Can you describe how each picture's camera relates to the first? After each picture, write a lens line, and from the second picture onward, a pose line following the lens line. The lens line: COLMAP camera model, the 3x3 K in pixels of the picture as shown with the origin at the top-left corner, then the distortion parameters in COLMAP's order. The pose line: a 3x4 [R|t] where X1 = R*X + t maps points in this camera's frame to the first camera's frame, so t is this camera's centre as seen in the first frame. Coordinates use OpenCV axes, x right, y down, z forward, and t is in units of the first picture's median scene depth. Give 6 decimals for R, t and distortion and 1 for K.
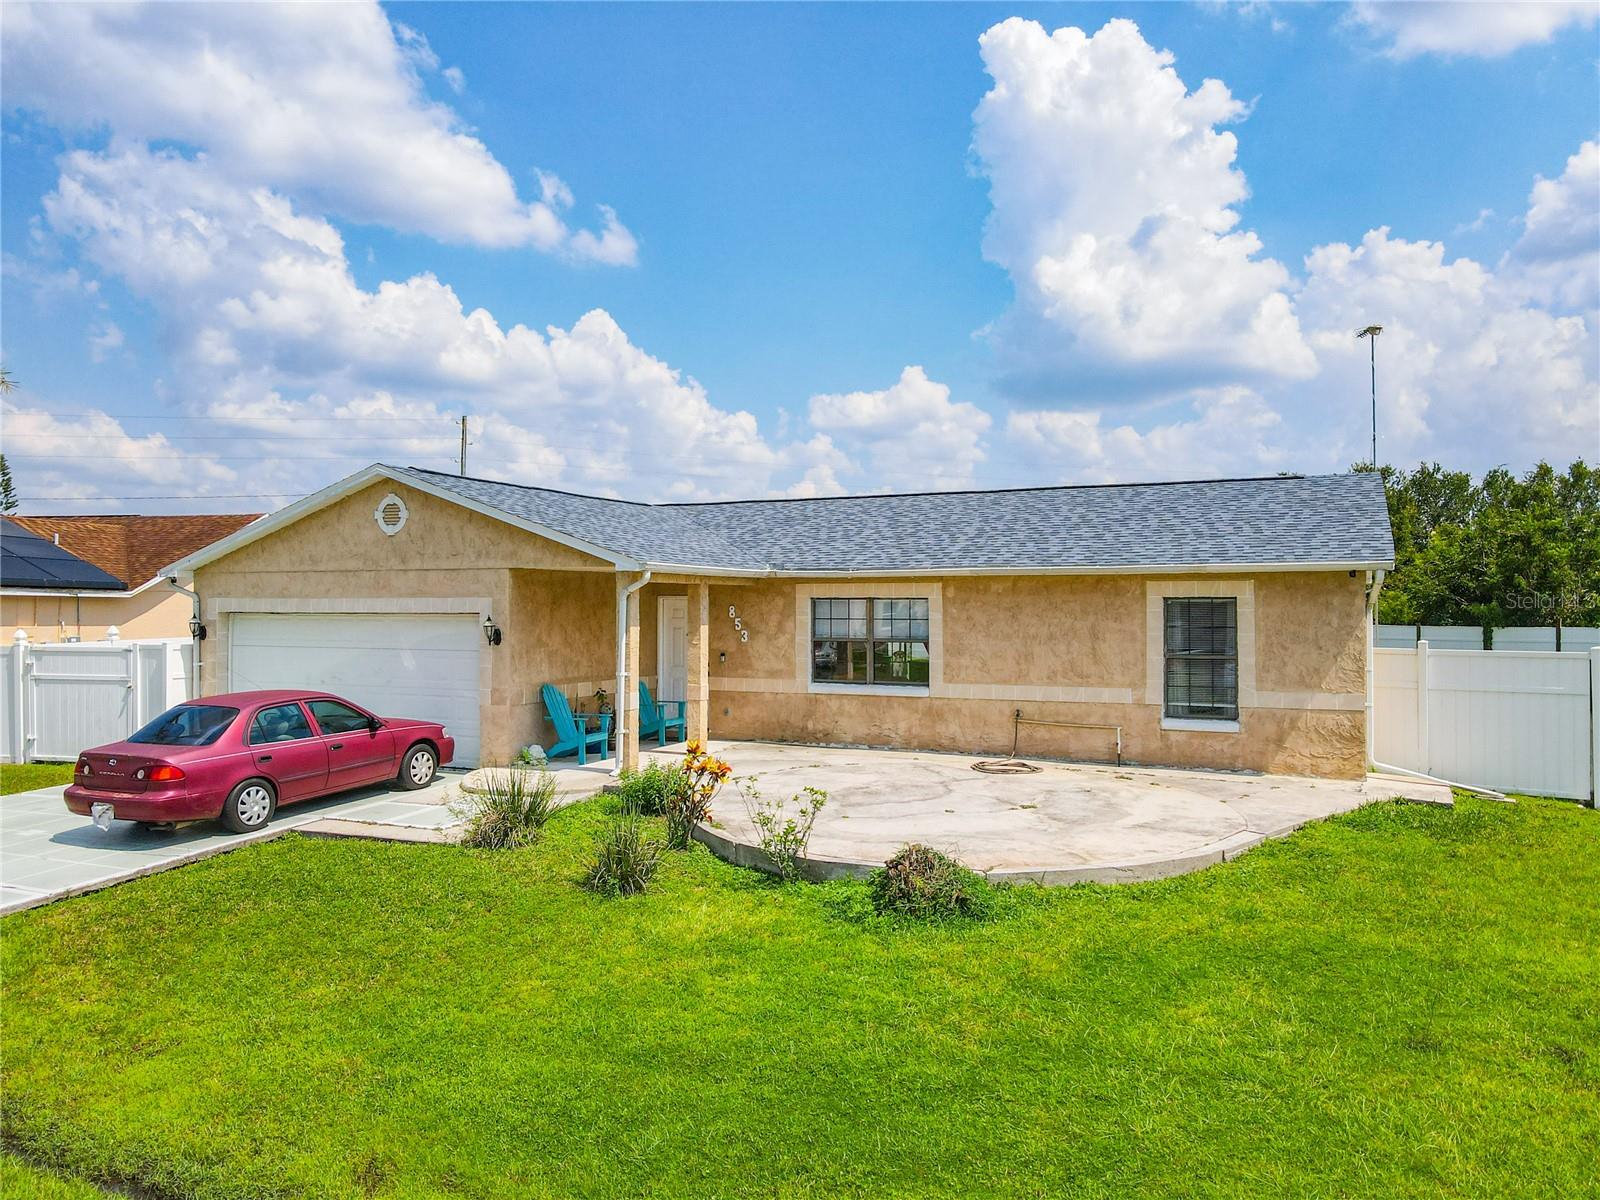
lens RADIAL K [[1163.7, 0, 801.7], [0, 1163.7, 581.4], [0, 0, 1]] dist [0.006748, 0.003880]
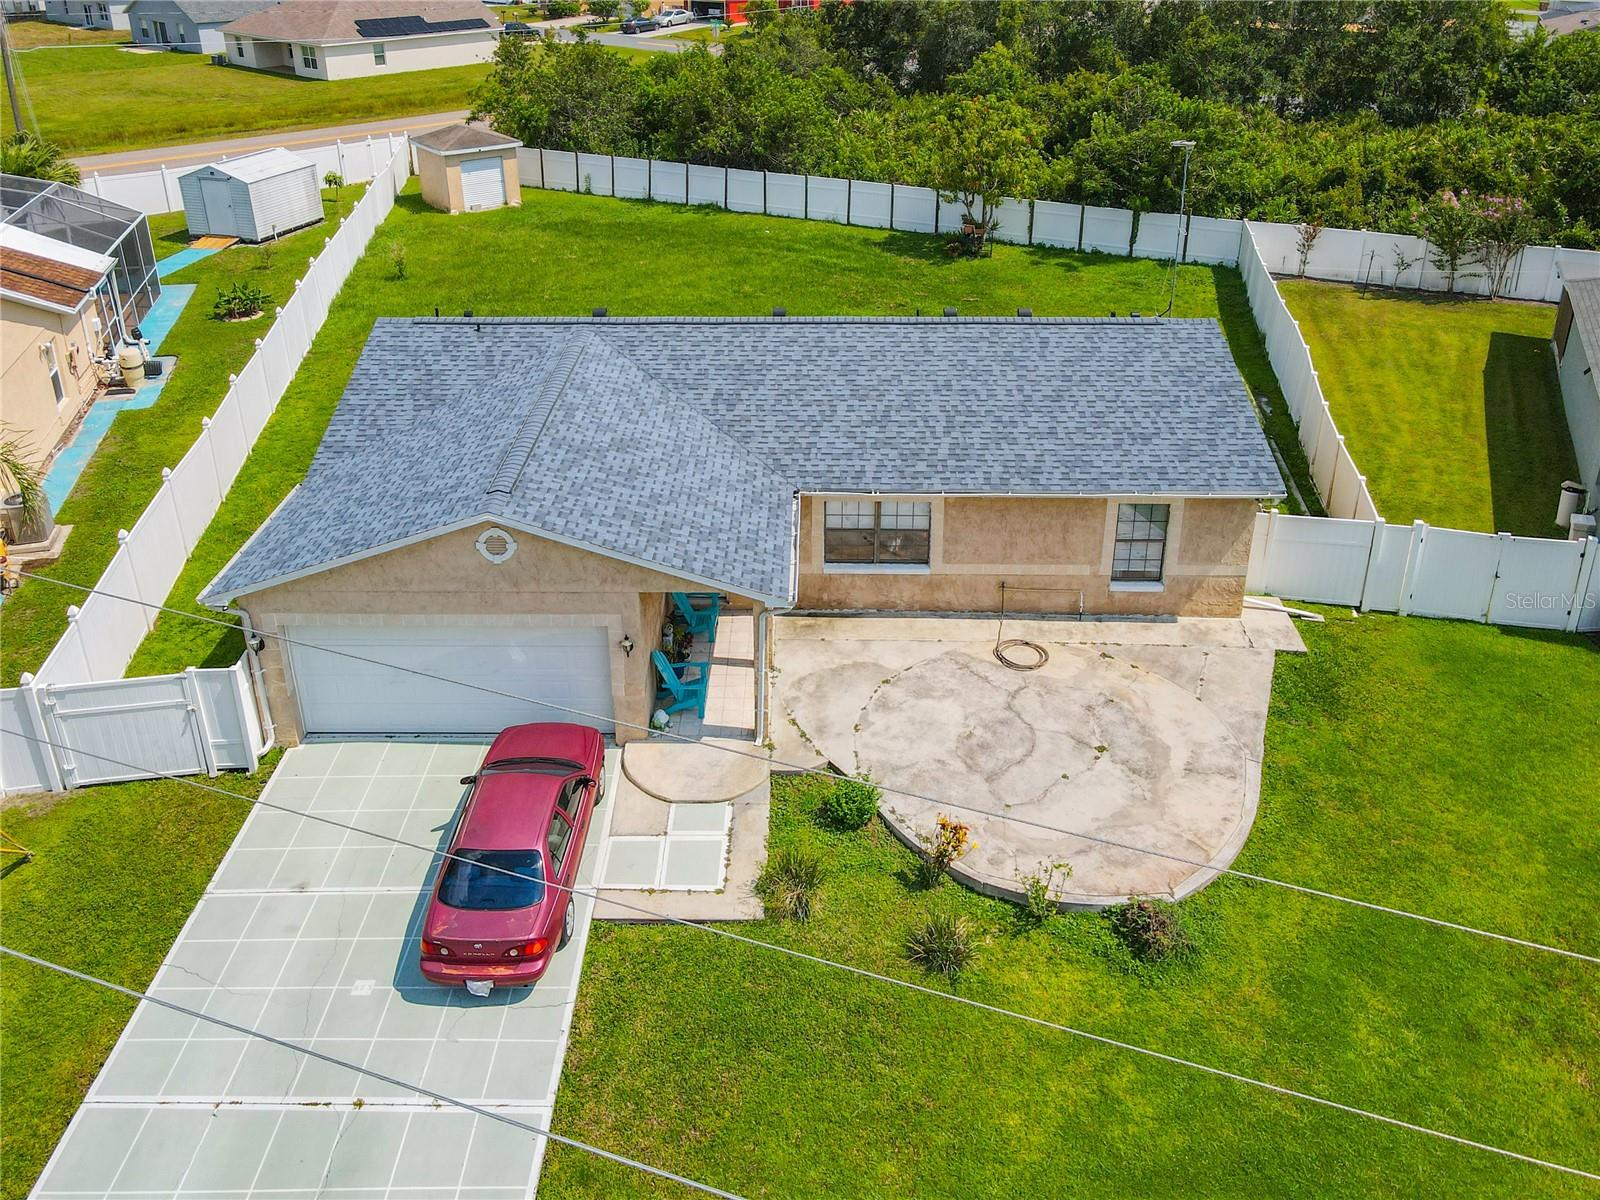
lens RADIAL K [[1223.3, 0, 807.1], [0, 1223.3, 360.8], [0, 0, 1]] dist [0.001704, 0.011105]
pose [[0.916680, -0.142604, 0.373312, -0.485683], [-0.007946, 0.927474, 0.373803, -0.624247], [-0.399543, -0.345624, 0.849064, 0.022144]]
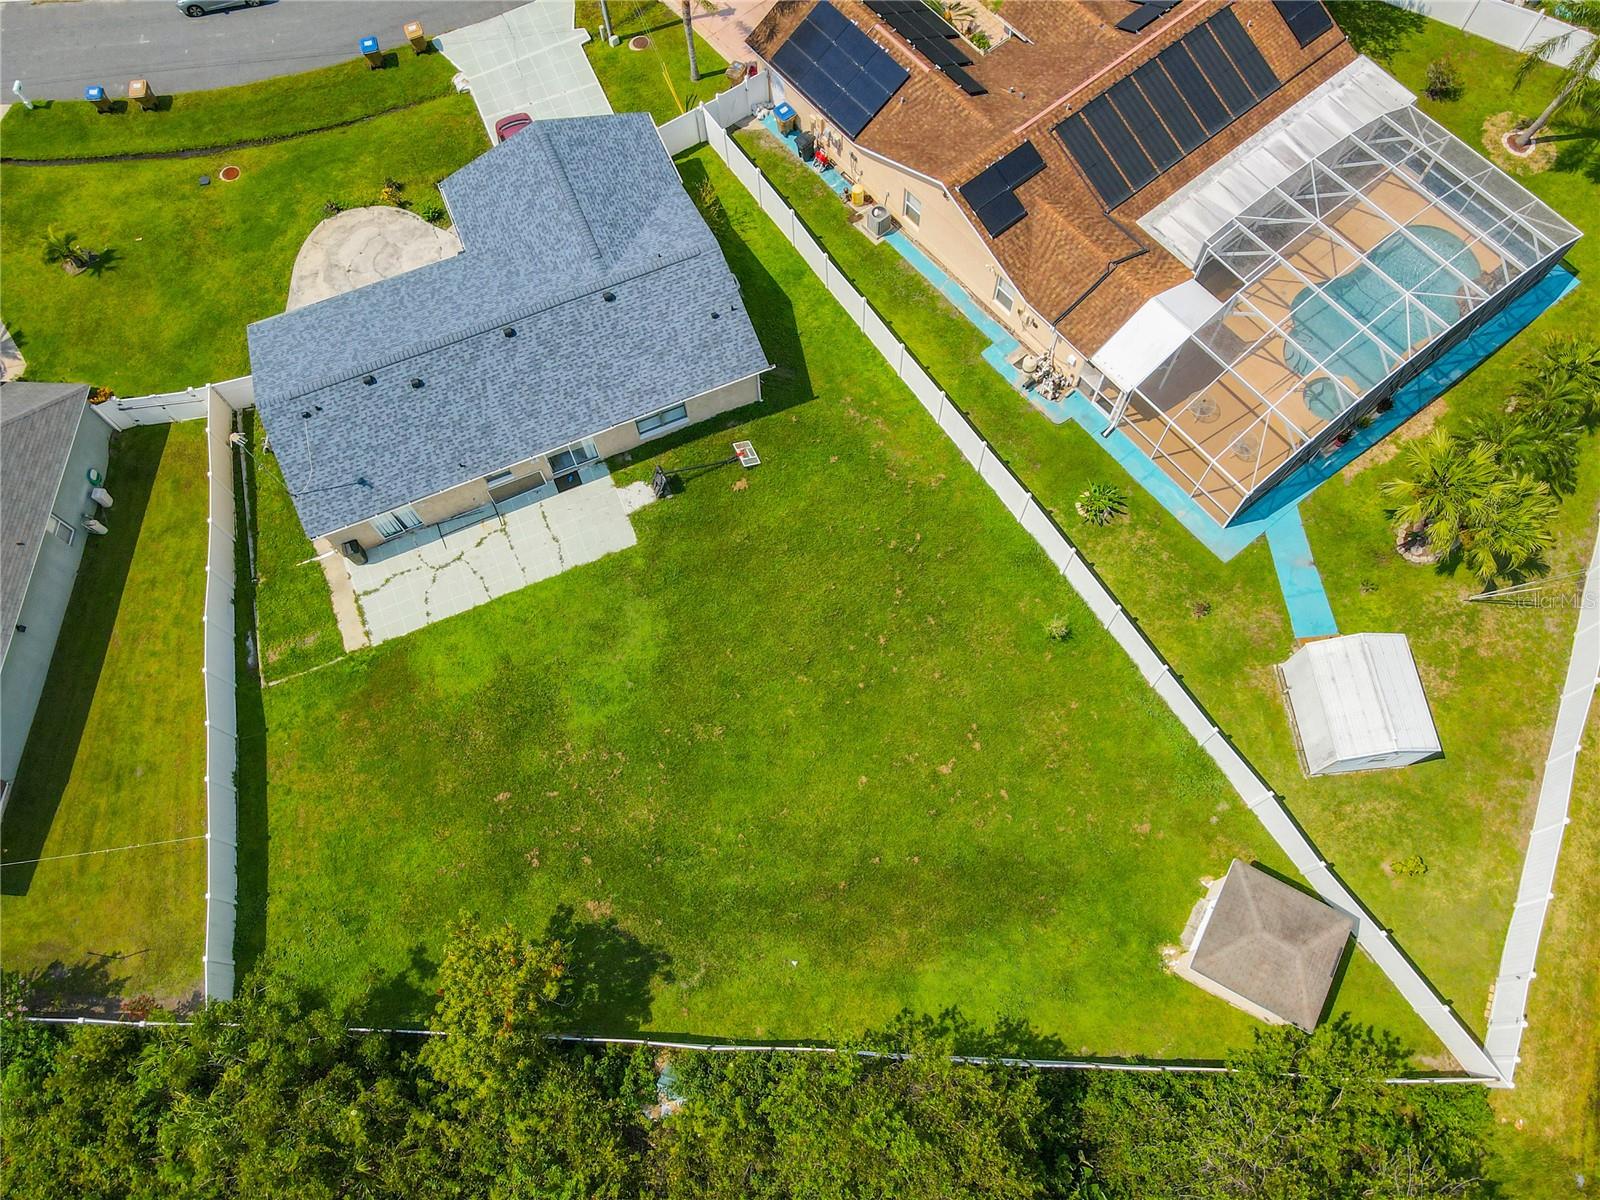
lens RADIAL K [[1178.0, 0, 800.0], [0, 1178.0, 600.0], [0, 0, 1]] dist [0.005670, 0.003193]
pose [[-0.685264, 0.682916, -0.253059, 0.683739], [0.039876, 0.382128, 0.923249, -2.206357], [0.727202, 0.622578, -0.289090, 2.947572]]
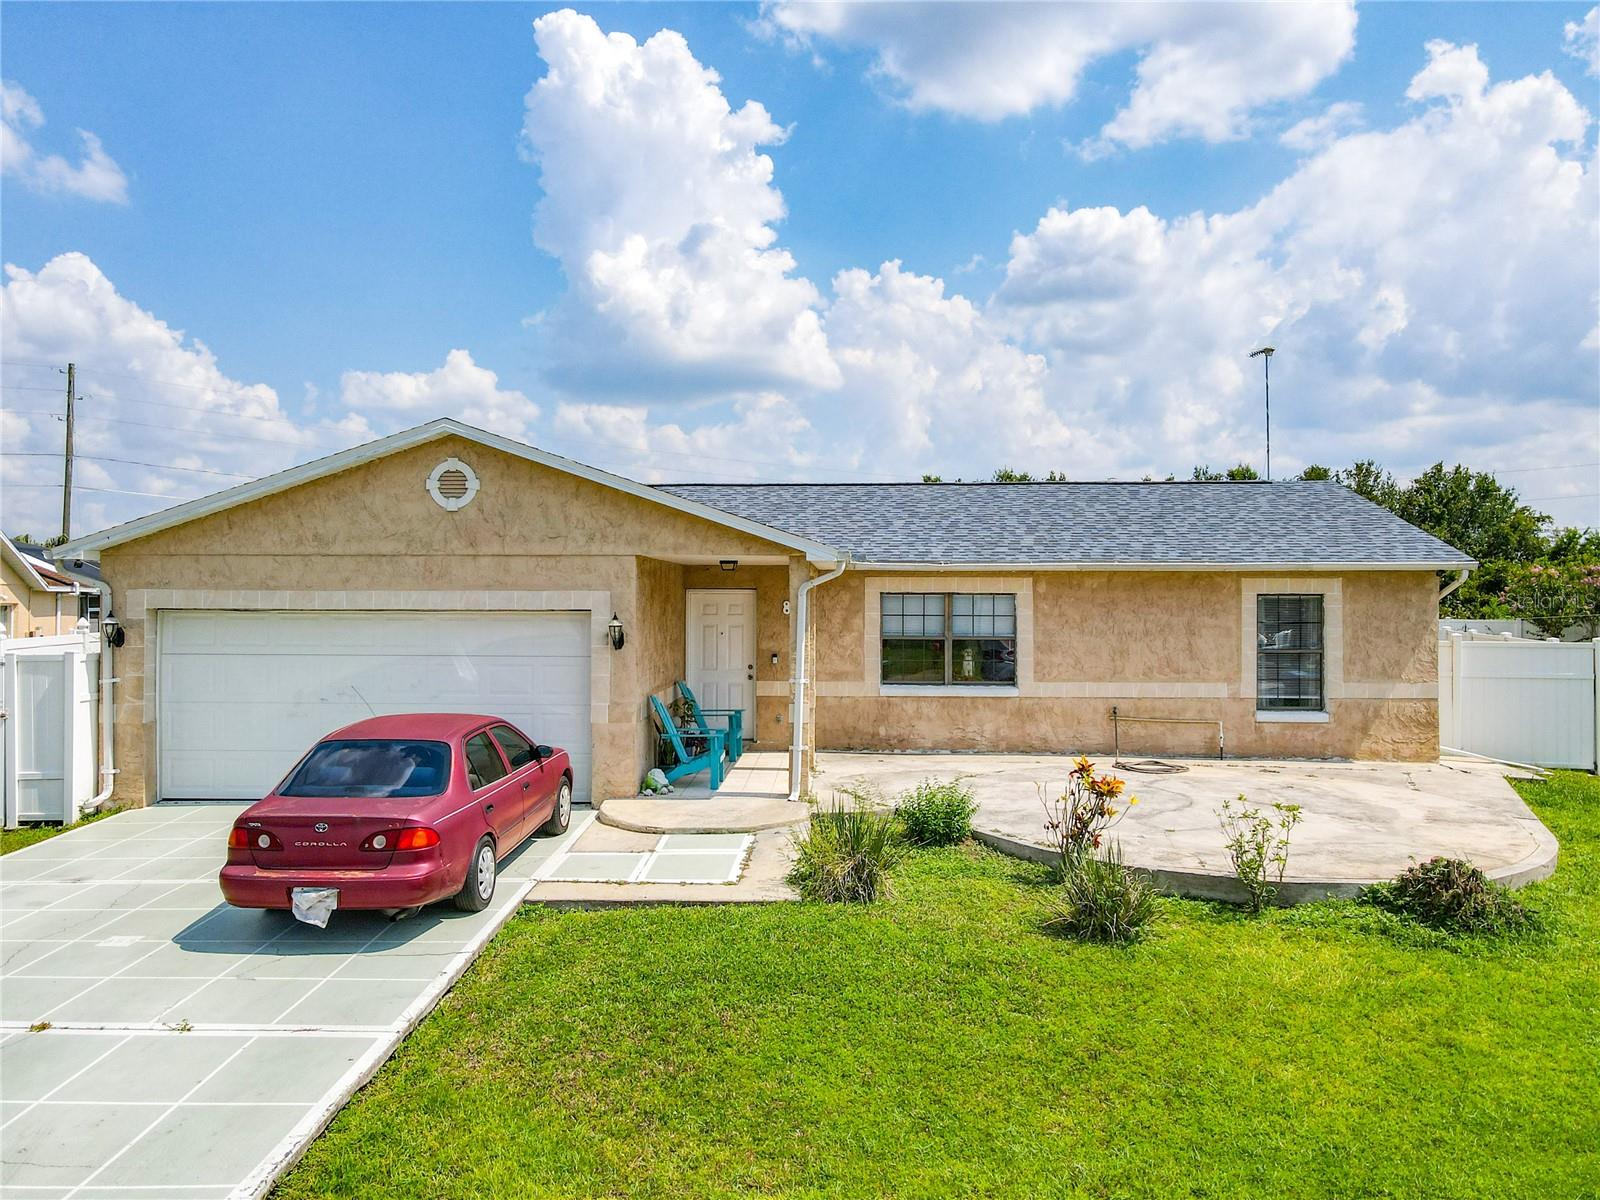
lens RADIAL K [[1159.5, 0, 807.8], [0, 1159.5, 583.1], [0, 0, 1]] dist [0.010777, 0.009575]
pose [[0.928020, 0.007295, 0.372459, -0.424474], [-0.009801, 0.999940, 0.004835, 0.003018], [-0.372402, -0.008137, 0.928036, 0.186337]]
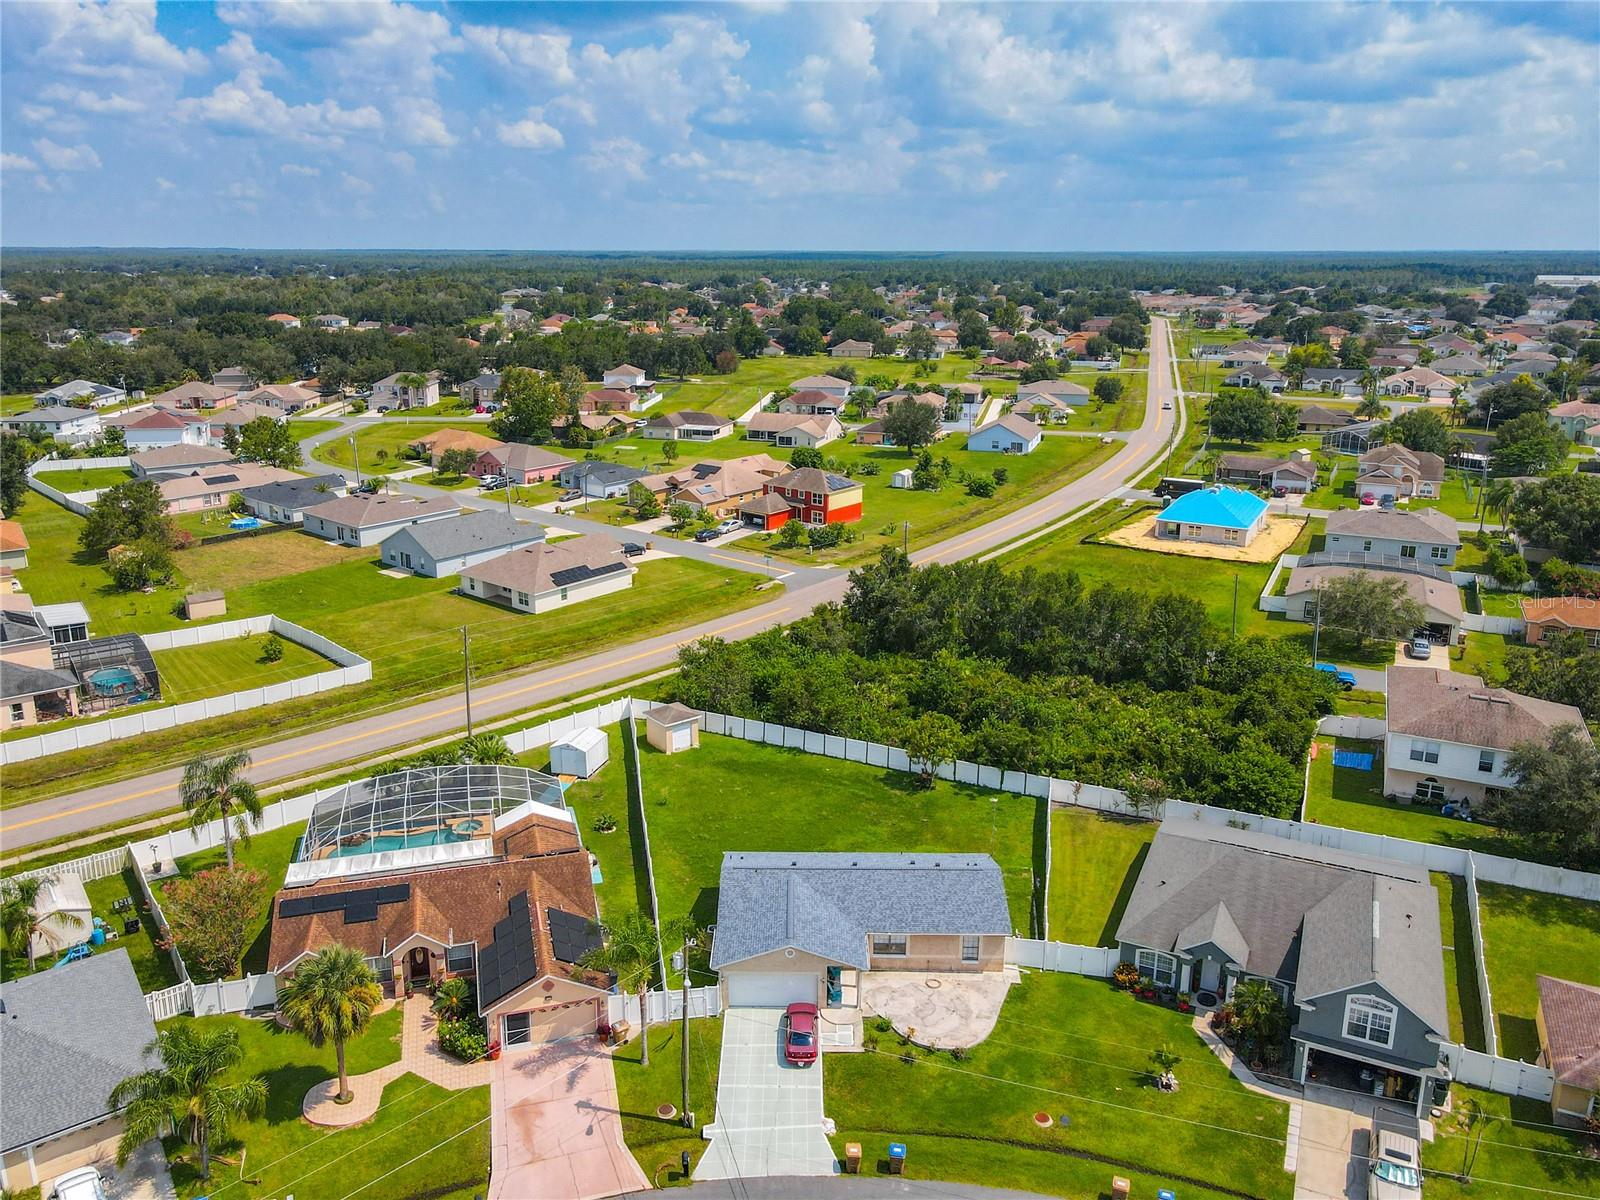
lens RADIAL K [[1159.5, 0, 807.8], [0, 1159.5, 583.1], [0, 0, 1]] dist [0.010777, 0.009575]
pose [[0.912372, -0.101899, 0.396478, -1.719815], [-0.018119, 0.957522, 0.287789, -2.372815], [-0.408962, -0.269754, 0.871770, -2.079569]]
